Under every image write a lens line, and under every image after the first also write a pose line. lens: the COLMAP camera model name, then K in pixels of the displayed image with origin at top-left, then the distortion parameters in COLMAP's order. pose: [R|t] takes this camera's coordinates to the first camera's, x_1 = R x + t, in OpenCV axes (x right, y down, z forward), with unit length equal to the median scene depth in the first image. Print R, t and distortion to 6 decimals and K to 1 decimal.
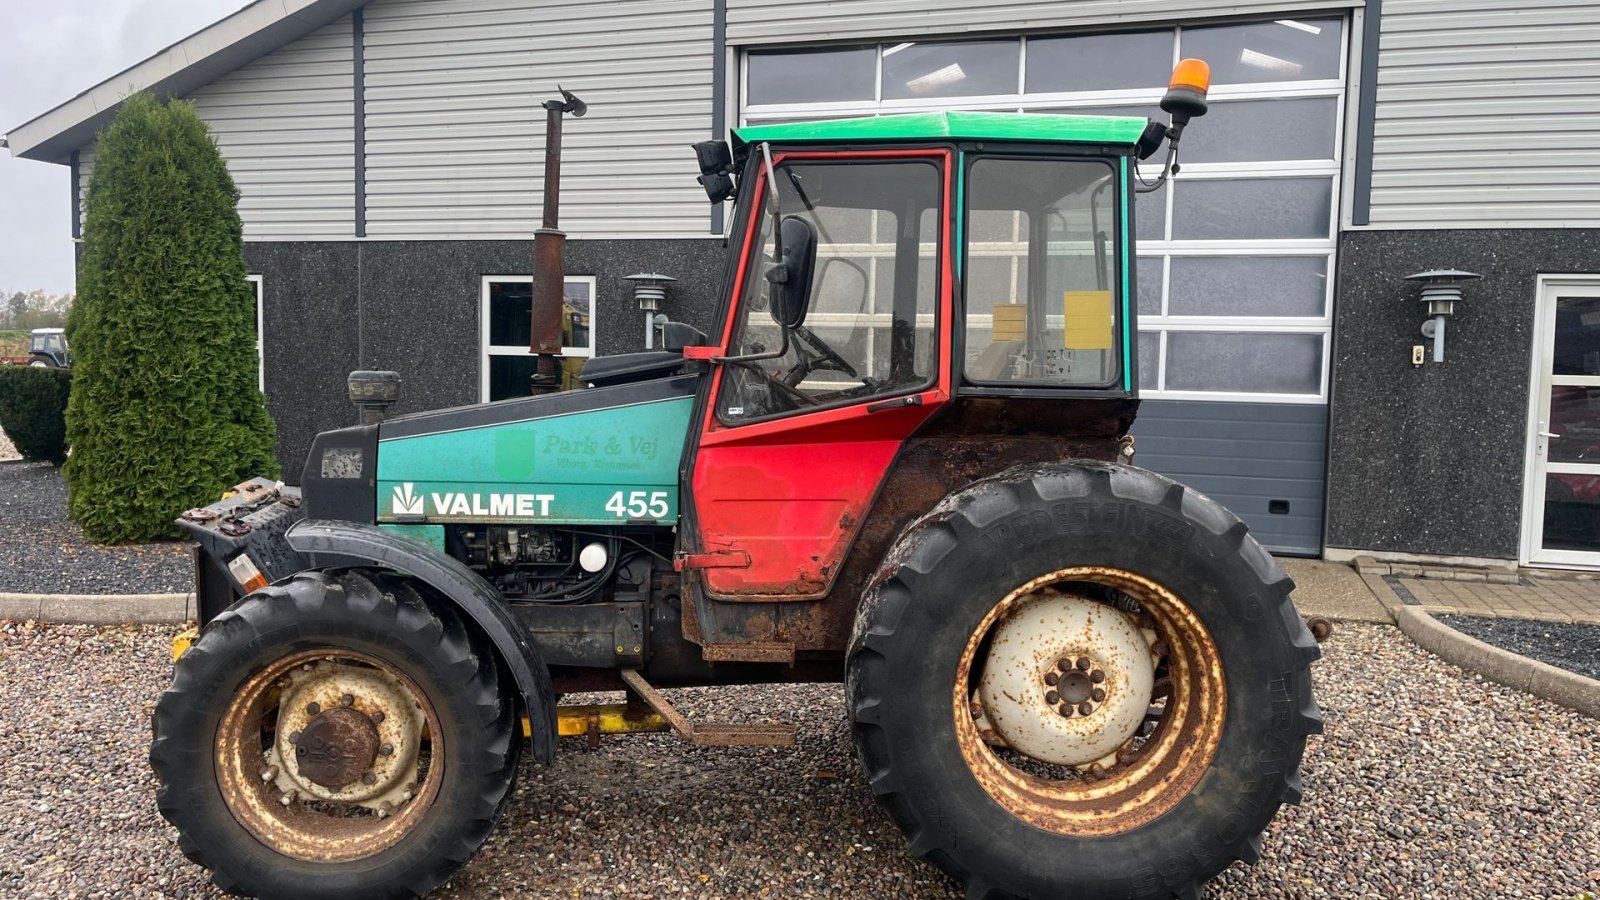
lens RADIAL K [[1205.1, 0, 786.6], [0, 1205.1, 444.7], [0, 0, 1]] dist [0.062154, -0.077021]
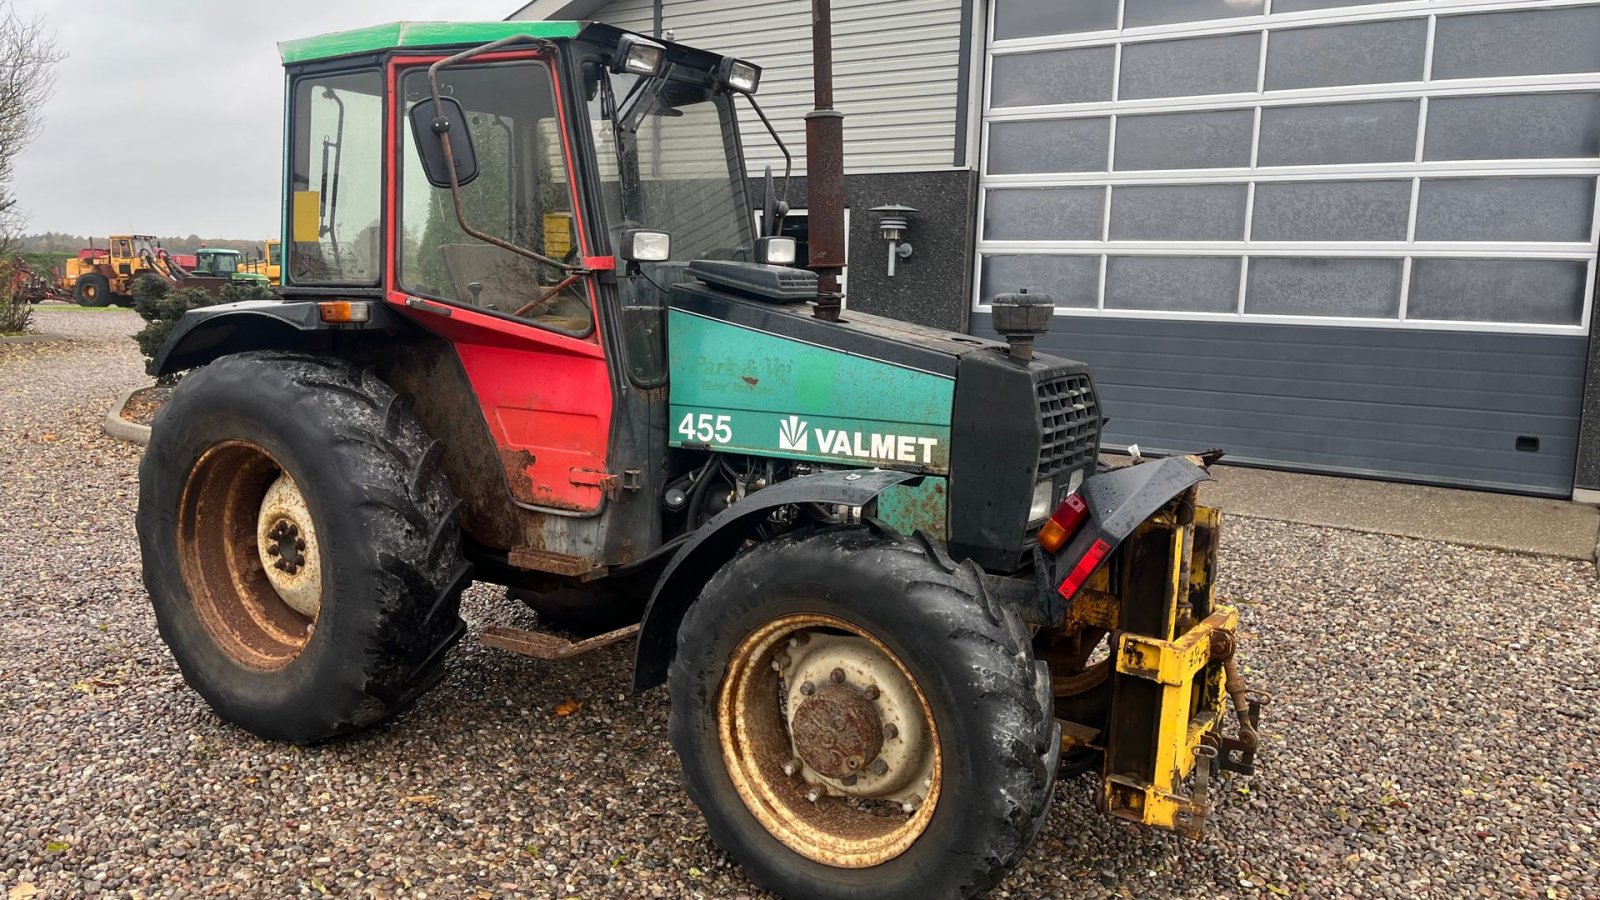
lens RADIAL K [[1205.1, 0, 782.0], [0, 1205.1, 454.4], [0, 0, 1]] dist [0.062154, -0.077021]
pose [[0.957089, 0.046632, -0.286019, 0.129262], [-0.029366, 0.997494, 0.064362, 0.016278], [0.288304, -0.053201, 0.956060, -0.086426]]
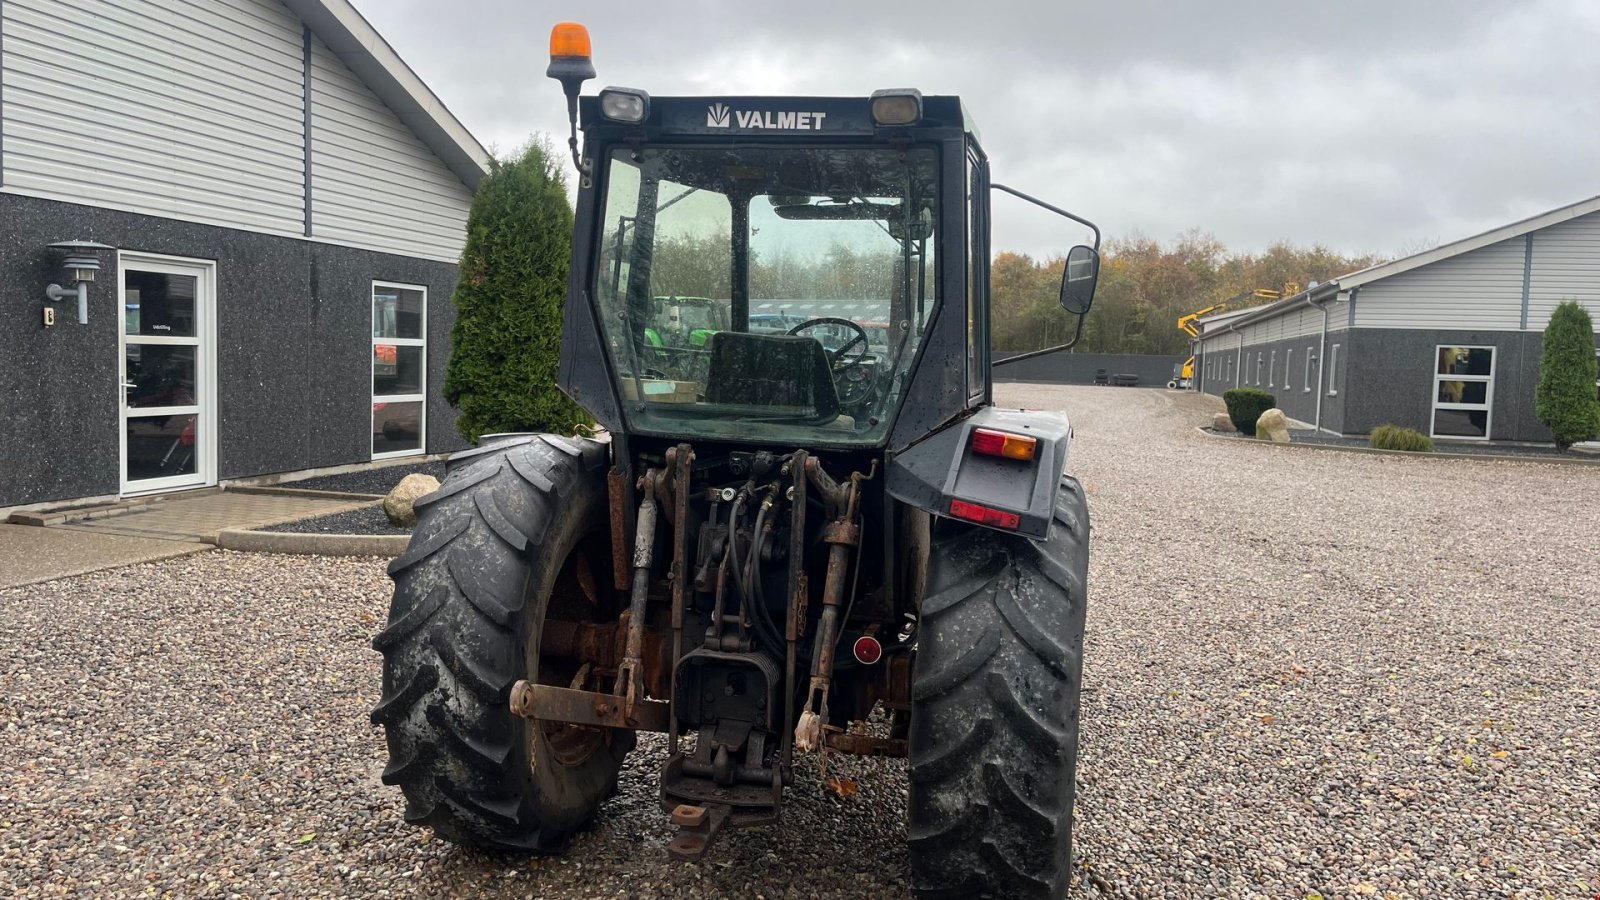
lens RADIAL K [[1205.1, 0, 789.4], [0, 1205.1, 447.1], [0, 0, 1]] dist [0.062154, -0.077021]
pose [[-0.029348, -0.095190, 0.995026, -0.584777], [0.039365, 0.994573, 0.096308, -0.037407], [-0.998794, 0.041995, -0.025441, 0.385731]]
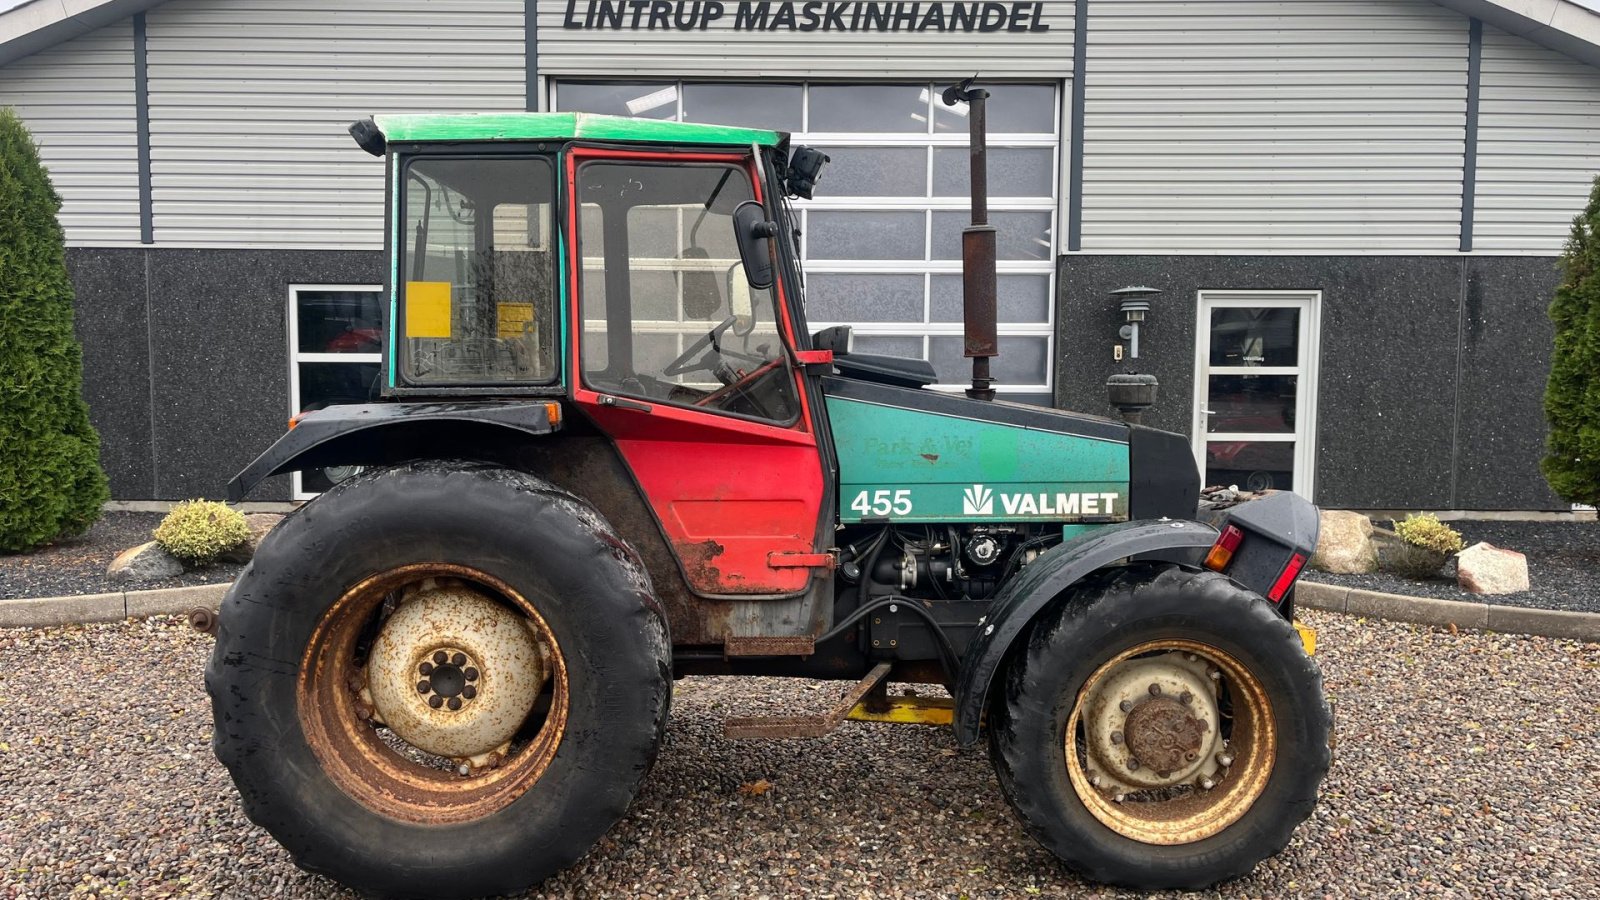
lens RADIAL K [[1205.1, 0, 781.0], [0, 1205.1, 460.9], [0, 0, 1]] dist [0.062154, -0.077021]
pose [[0.958254, -0.035747, 0.283675, -0.189695], [0.033255, 0.999354, 0.013600, 0.011122], [-0.283978, -0.003598, 0.958824, -0.124005]]
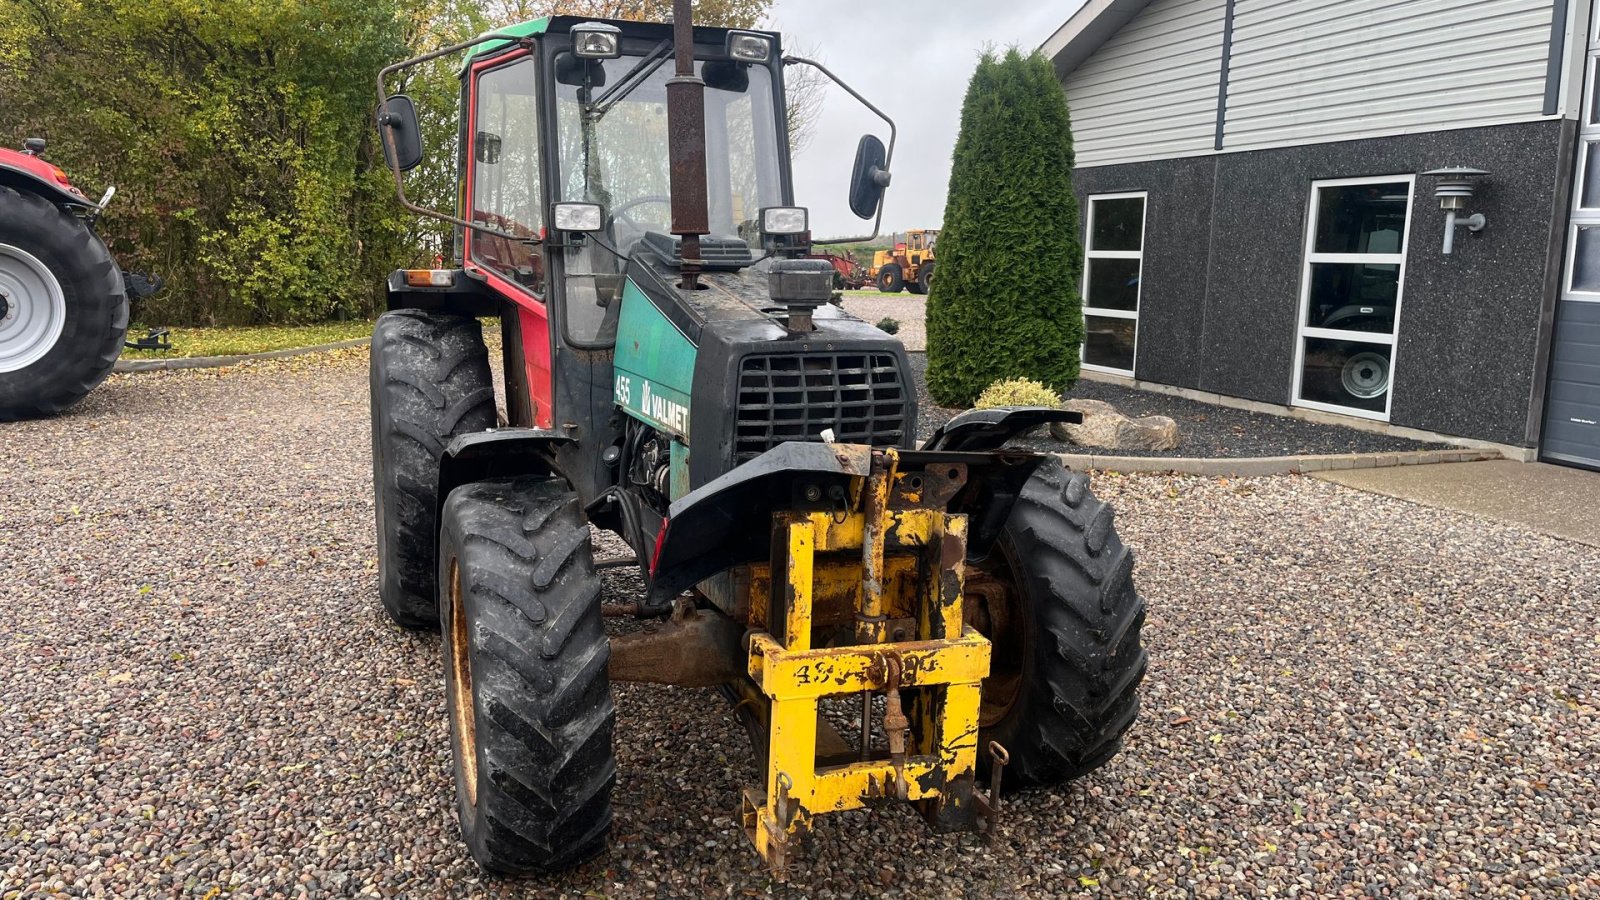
lens RADIAL K [[1205.1, 0, 801.4], [0, 1205.1, 440.0], [0, 0, 1]] dist [0.062154, -0.077021]
pose [[0.605493, 0.117552, -0.787122, 0.377186], [-0.070955, 0.993066, 0.093726, 0.007013], [0.792682, -0.000901, 0.609635, 0.093258]]
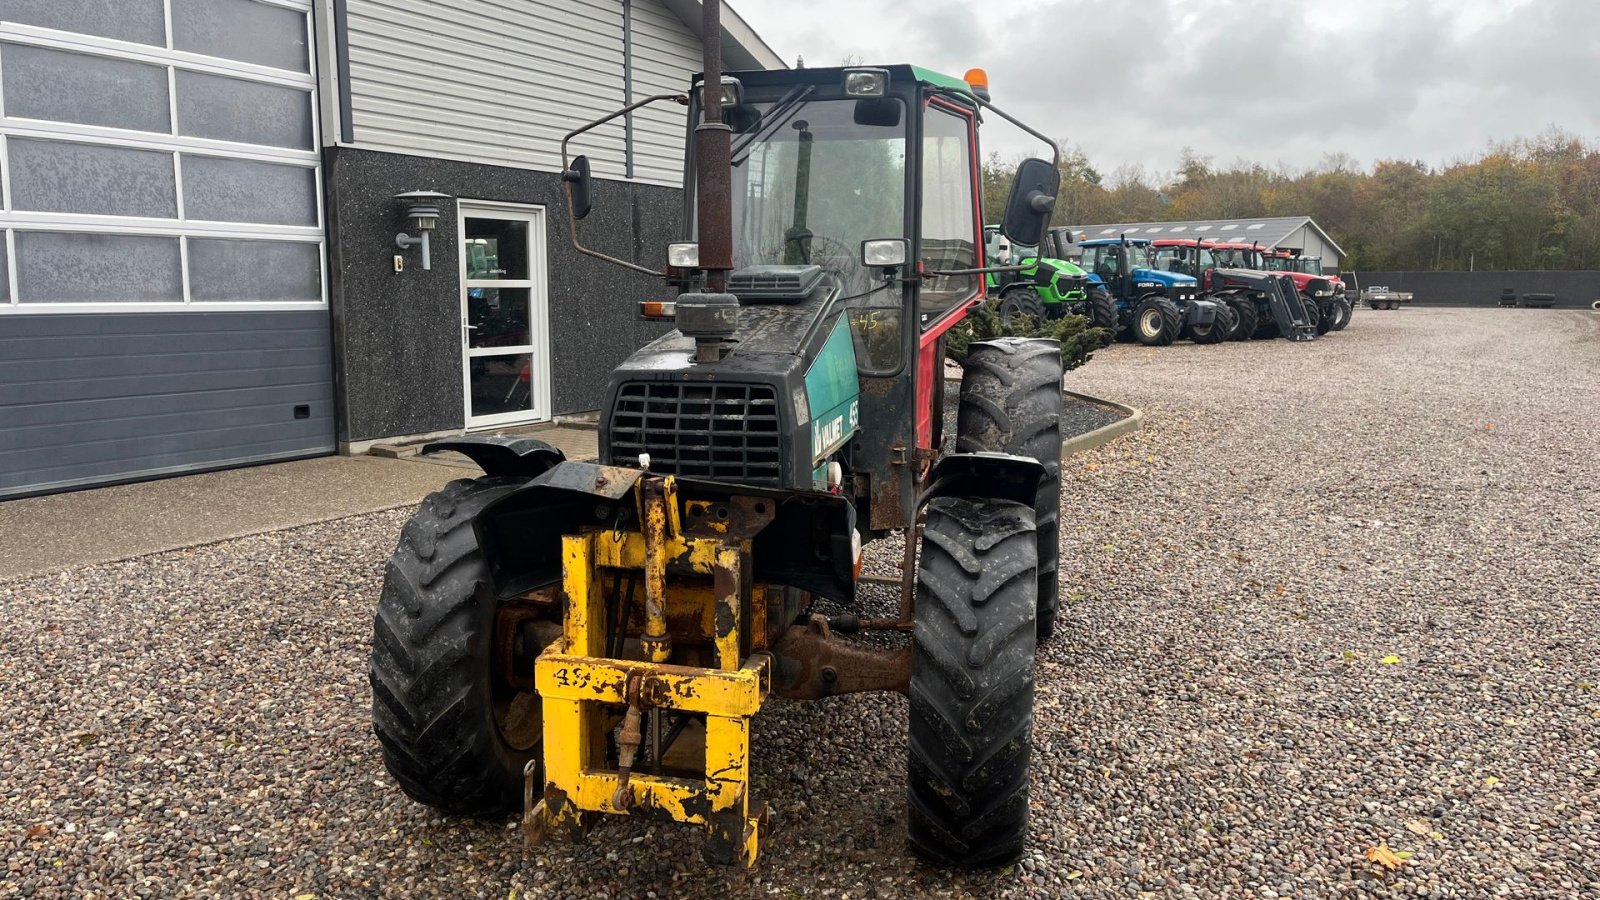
lens RADIAL K [[1205.1, 0, 787.5], [0, 1205.1, 453.0], [0, 0, 1]] dist [0.062154, -0.077021]
pose [[0.245150, -0.152196, 0.957464, -0.522967], [0.070547, 0.987783, 0.138952, -0.030414], [-0.966915, 0.033482, 0.252892, 0.362962]]
